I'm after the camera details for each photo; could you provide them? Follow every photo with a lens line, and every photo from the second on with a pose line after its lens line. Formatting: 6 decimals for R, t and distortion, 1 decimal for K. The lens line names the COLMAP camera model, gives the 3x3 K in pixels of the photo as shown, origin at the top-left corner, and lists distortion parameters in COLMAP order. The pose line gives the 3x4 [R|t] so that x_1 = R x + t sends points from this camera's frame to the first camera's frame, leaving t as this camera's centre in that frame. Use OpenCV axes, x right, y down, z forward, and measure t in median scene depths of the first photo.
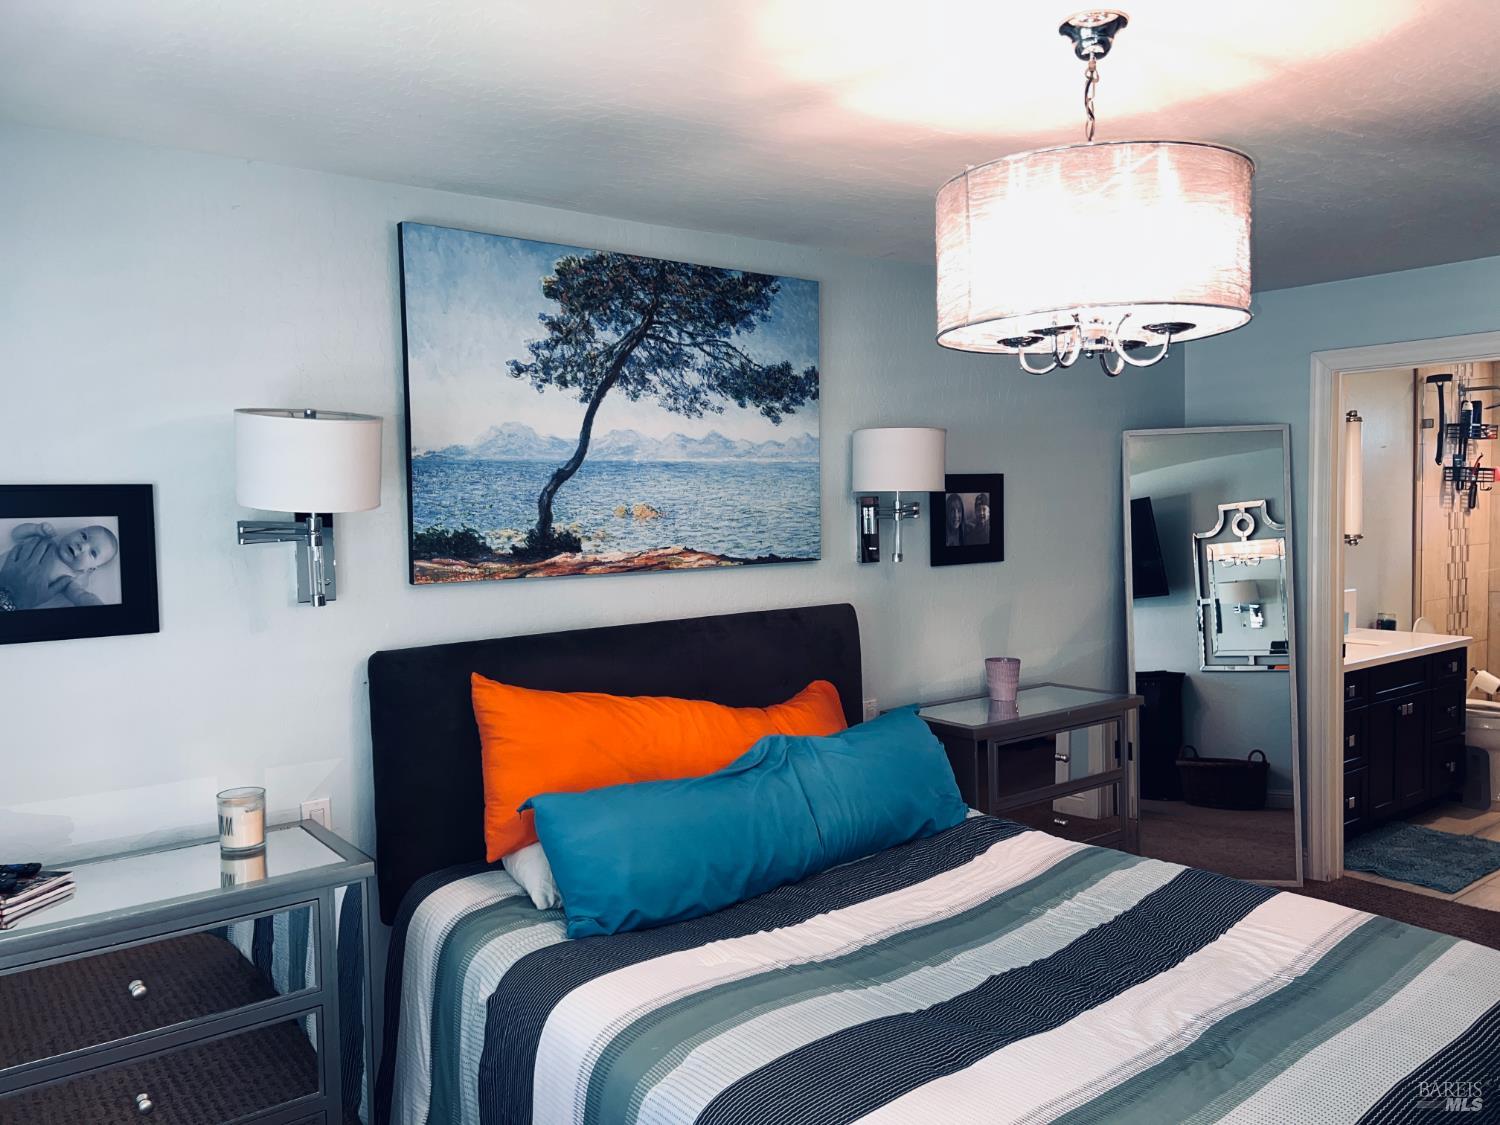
lens RADIAL K [[1126.2, 0, 758.7], [0, 1126.2, 559.8], [0, 0, 1]] dist [0.055323, -0.068837]
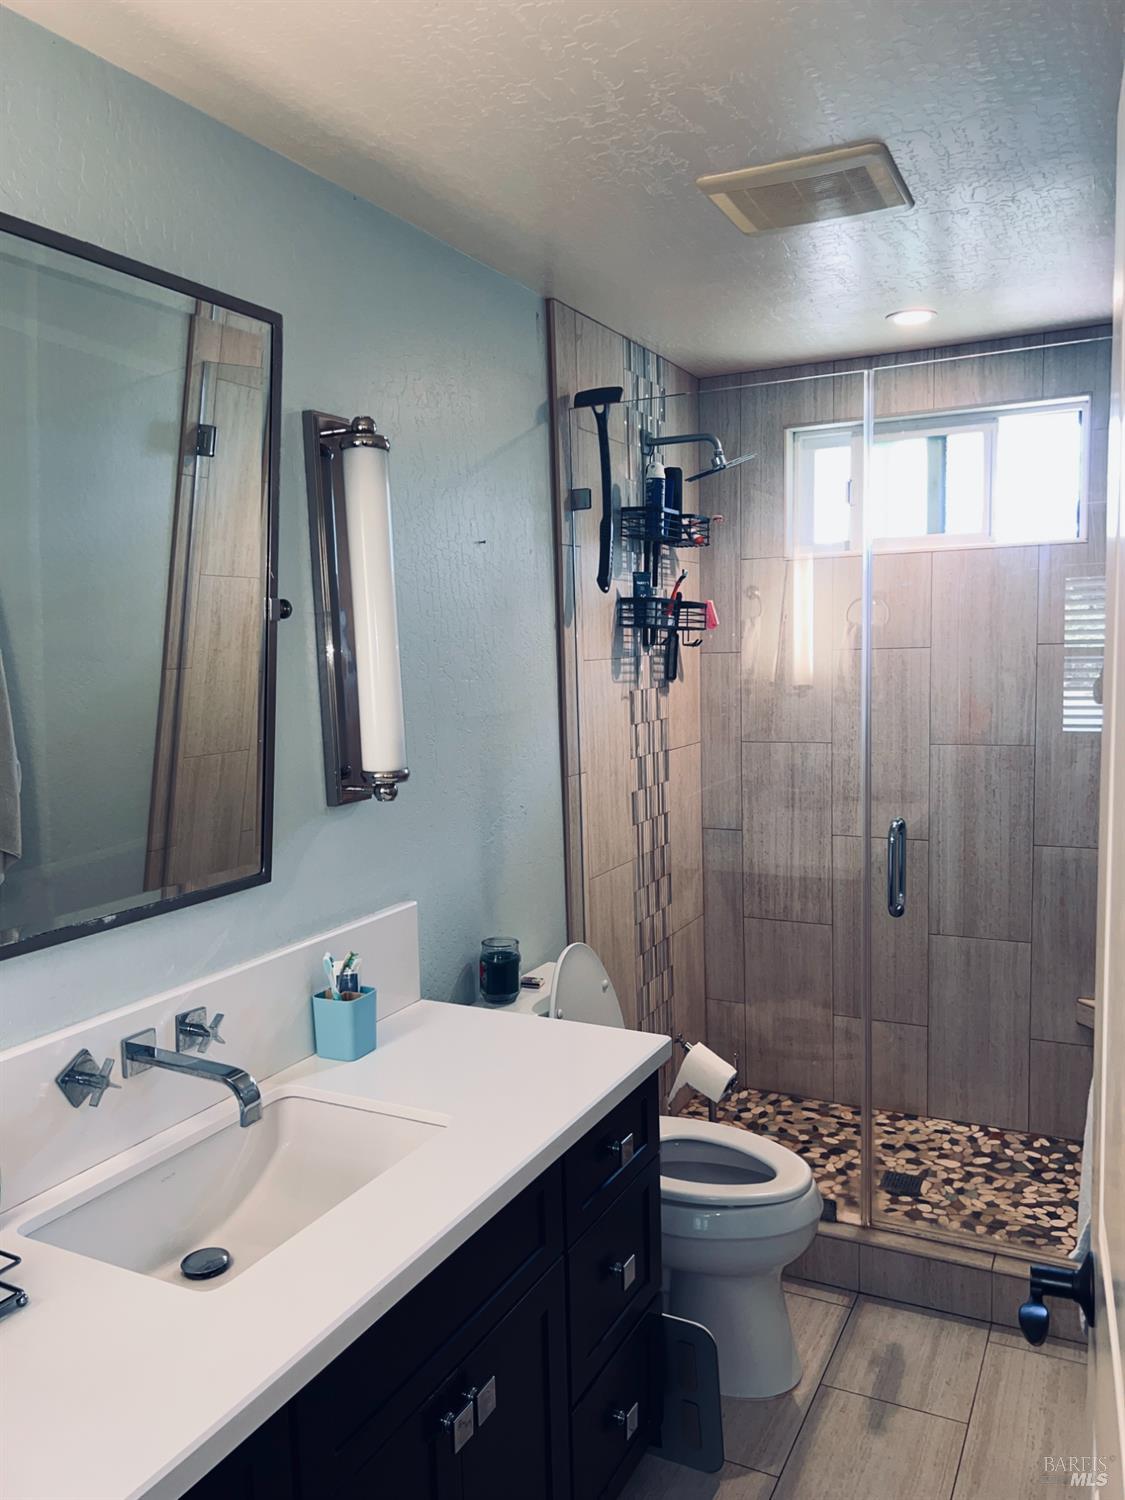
lens RADIAL K [[1126.2, 0, 561.4], [0, 1126.2, 755.3], [0, 0, 1]] dist [0.055323, -0.068837]
pose [[0.900562, -0.046750, 0.432207, 0.367453], [0.032014, 0.998633, 0.041310, -0.035069], [-0.433548, -0.023366, 0.900828, 0.572978]]
